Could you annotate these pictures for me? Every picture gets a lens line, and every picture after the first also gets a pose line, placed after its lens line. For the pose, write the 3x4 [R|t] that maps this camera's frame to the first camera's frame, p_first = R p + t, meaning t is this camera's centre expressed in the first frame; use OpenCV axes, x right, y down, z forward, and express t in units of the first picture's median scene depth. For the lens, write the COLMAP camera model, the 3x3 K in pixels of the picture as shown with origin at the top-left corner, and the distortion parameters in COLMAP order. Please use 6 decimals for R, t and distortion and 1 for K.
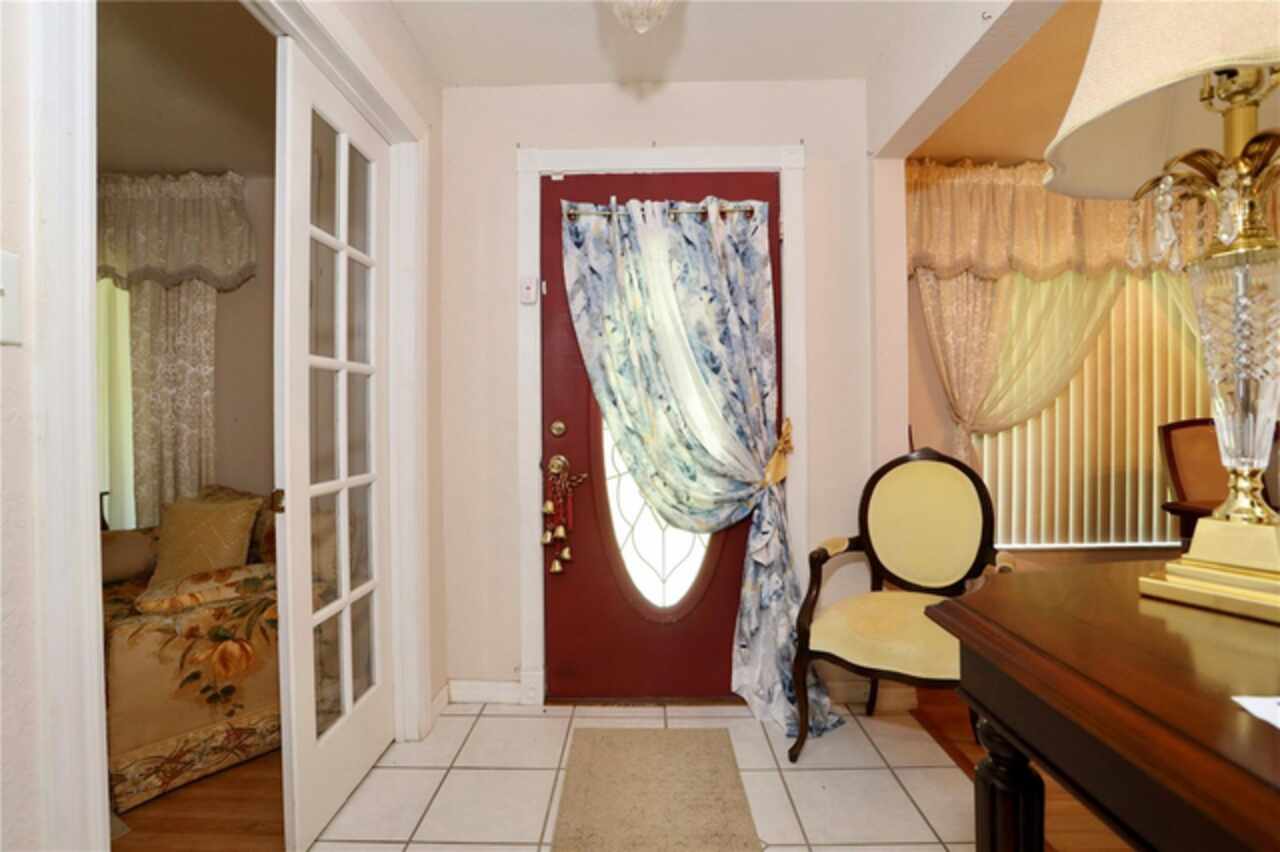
lens RADIAL K [[623.4, 0, 635.1], [0, 623.4, 416.7], [0, 0, 1]] dist [-0.080360, 0.030338]
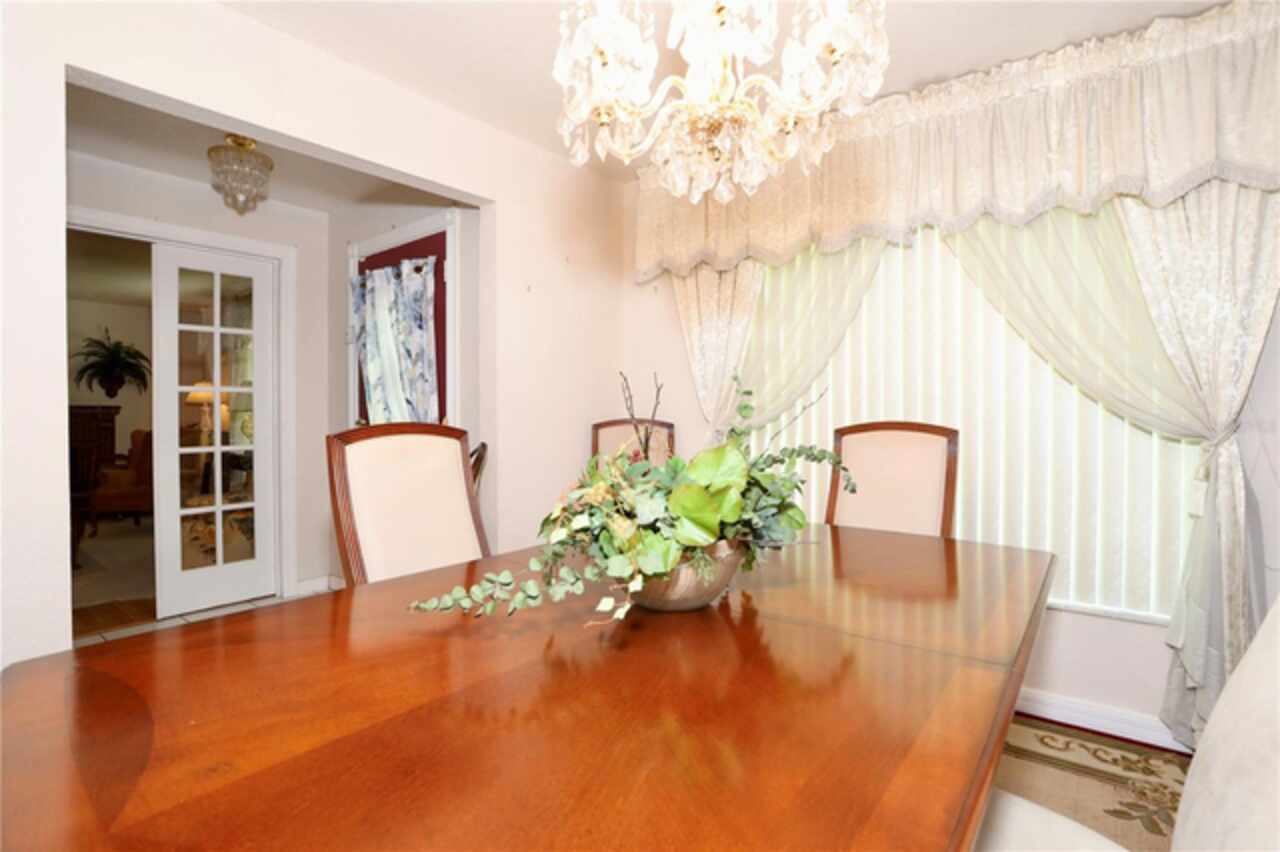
lens RADIAL K [[623.4, 0, 635.1], [0, 623.4, 416.7], [0, 0, 1]] dist [-0.080360, 0.030338]
pose [[0.794212, 0.004294, -0.607626, 1.375022], [-0.013342, 0.999857, -0.010373, 0.011066], [0.607494, 0.016345, 0.794156, 0.206372]]
